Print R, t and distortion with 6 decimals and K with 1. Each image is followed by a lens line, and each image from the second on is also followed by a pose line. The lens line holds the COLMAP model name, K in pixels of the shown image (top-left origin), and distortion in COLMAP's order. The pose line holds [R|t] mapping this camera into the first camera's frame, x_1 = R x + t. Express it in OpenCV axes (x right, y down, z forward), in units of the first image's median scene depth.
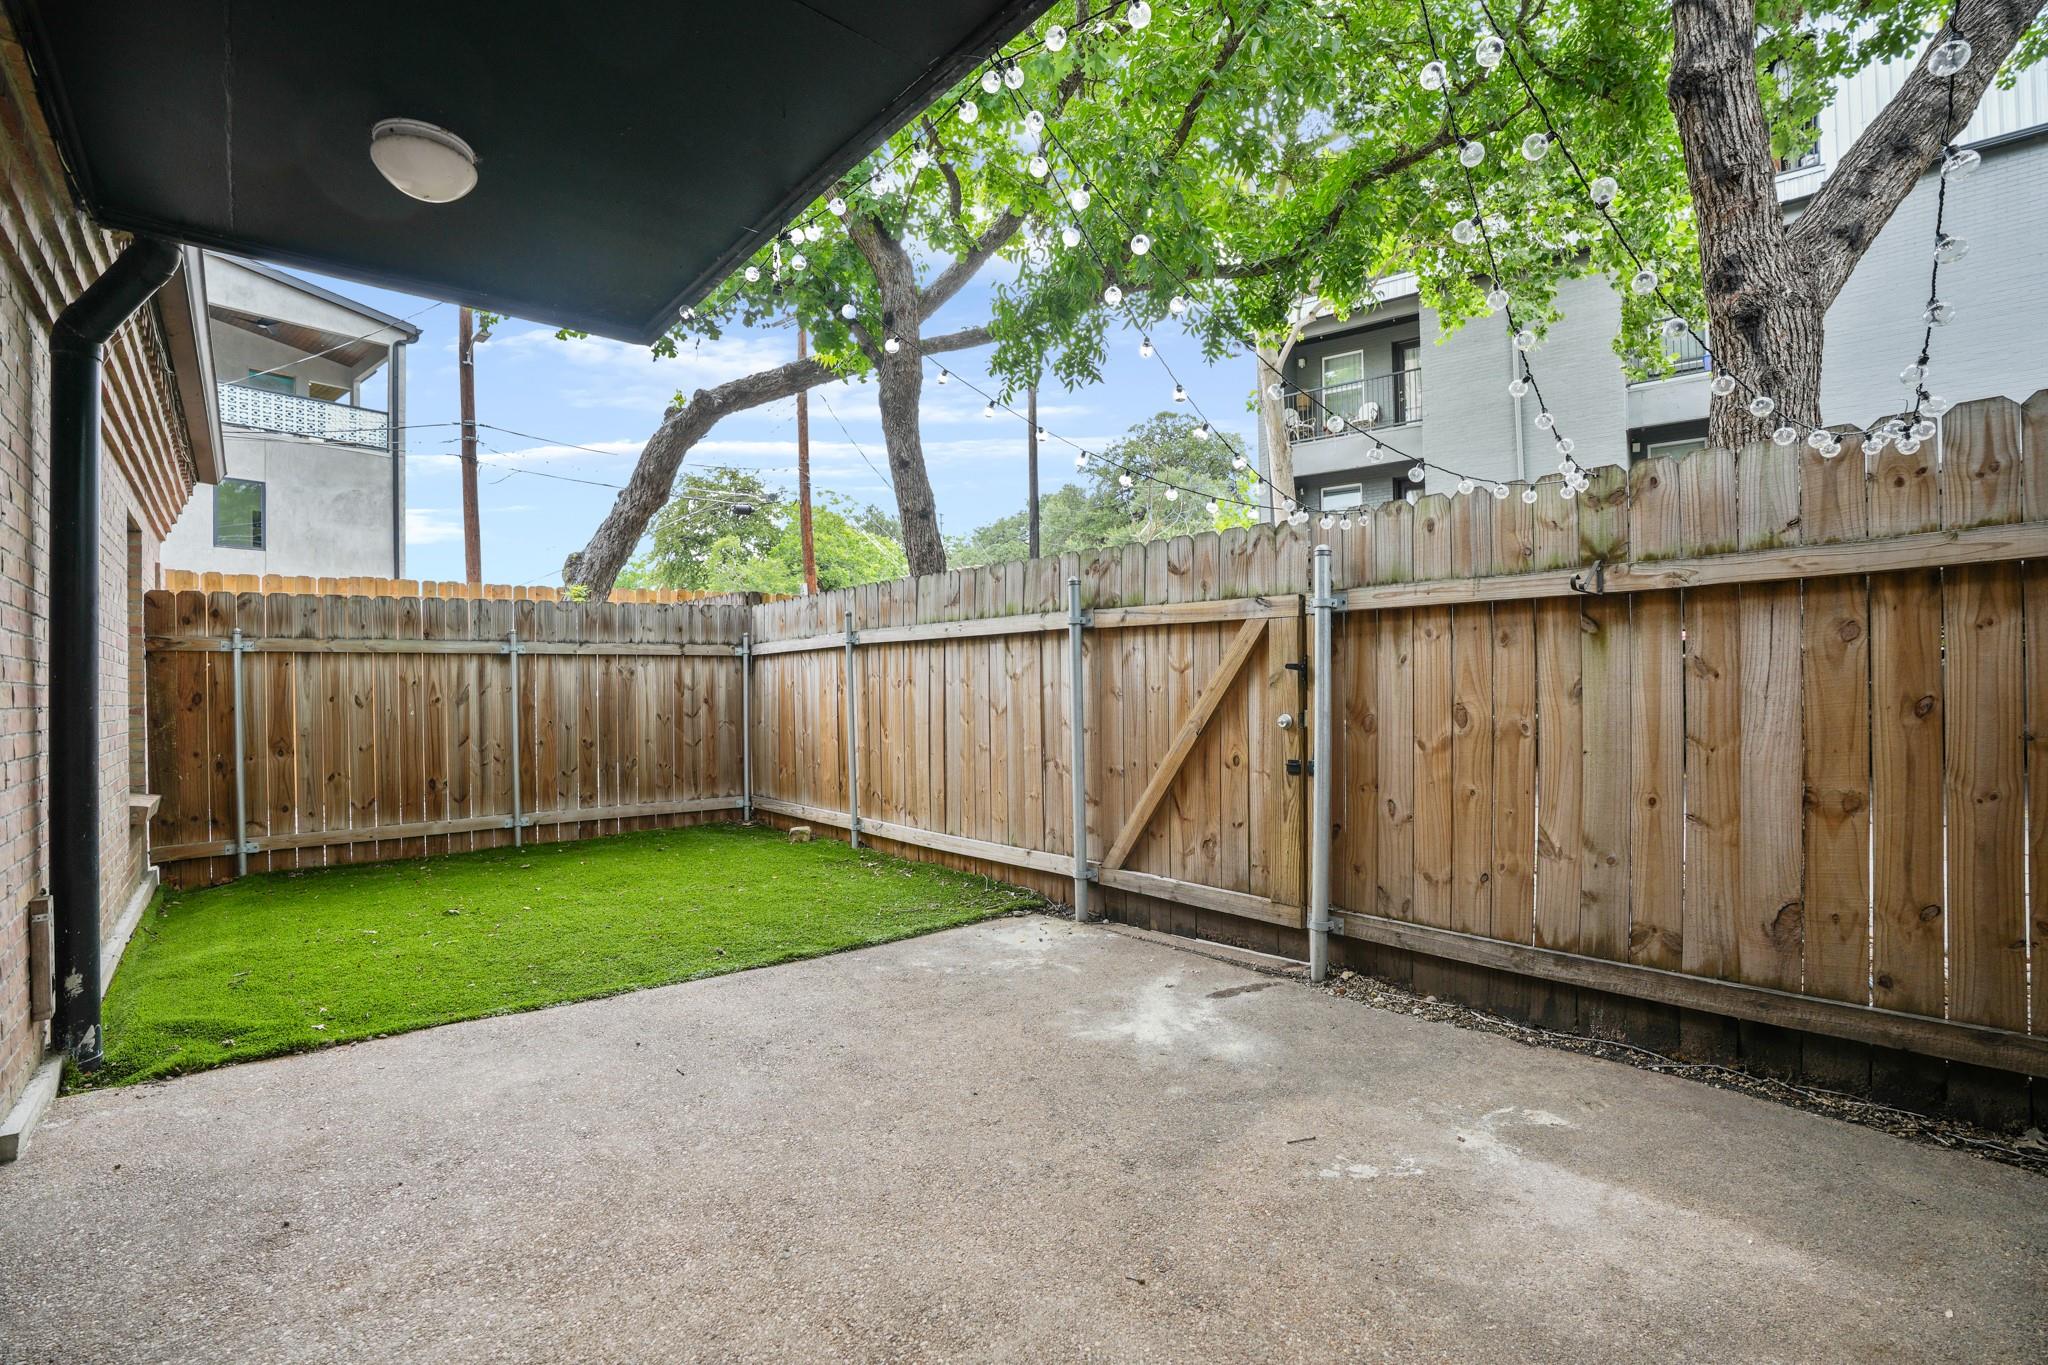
lens RADIAL K [[949.2, 0, 1019.9], [0, 949.2, 718.0], [0, 0, 1]] dist [-0.067088, 0.027315]
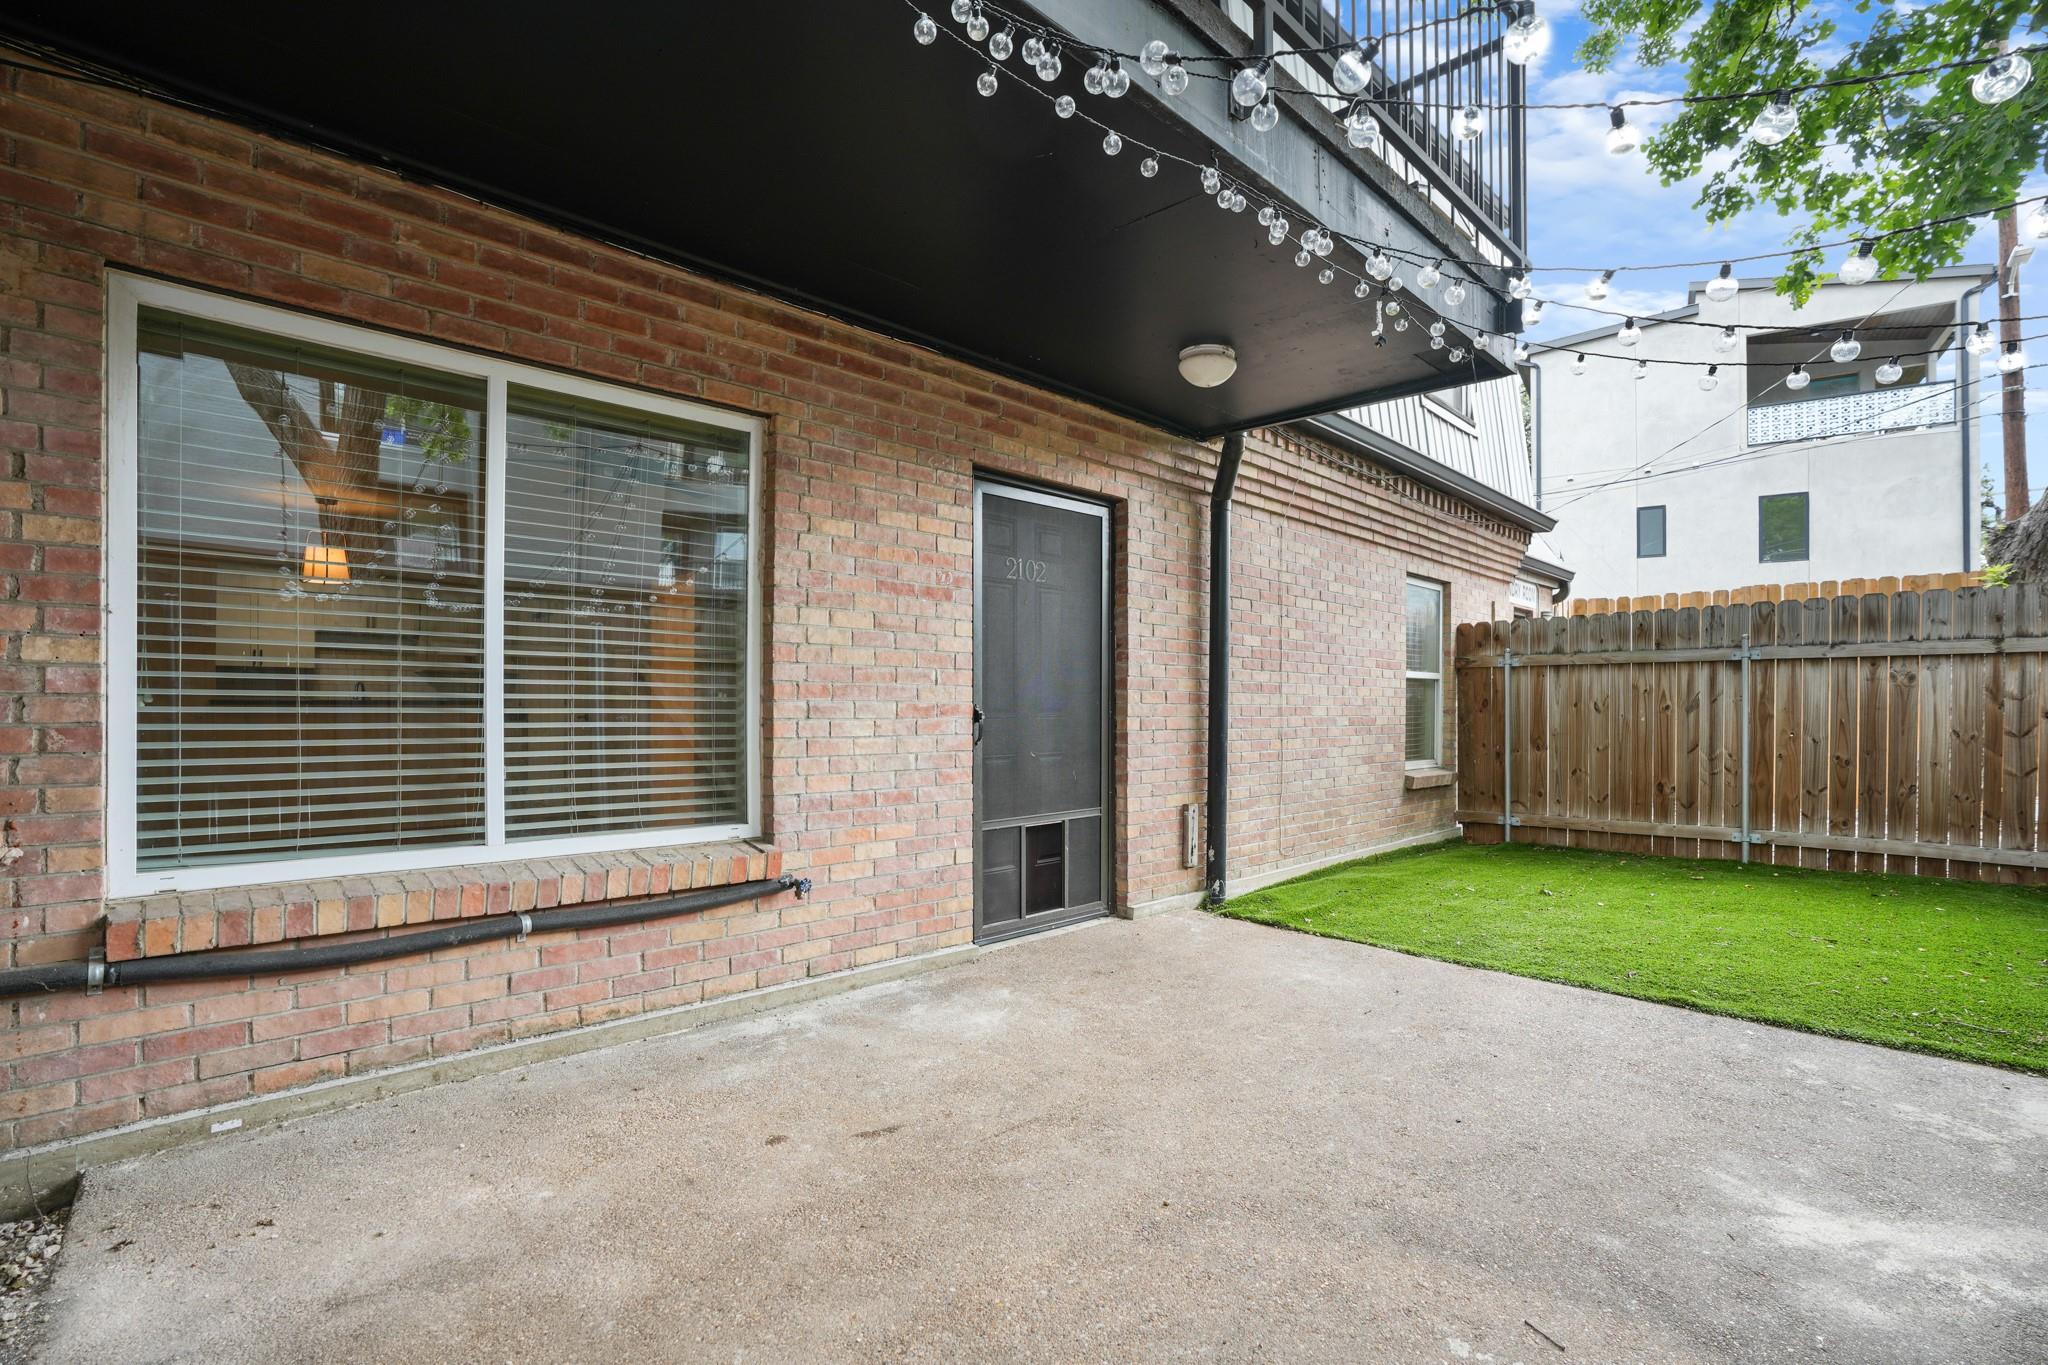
lens RADIAL K [[950.4, 0, 1027.3], [0, 950.4, 735.5], [0, 0, 1]] dist [-0.059545, 0.026887]
pose [[0.073907, 0.042168, -0.996373, 0.377715], [-0.033628, 0.998643, 0.039769, -0.005289], [0.996698, 0.030567, 0.075225, 0.216906]]
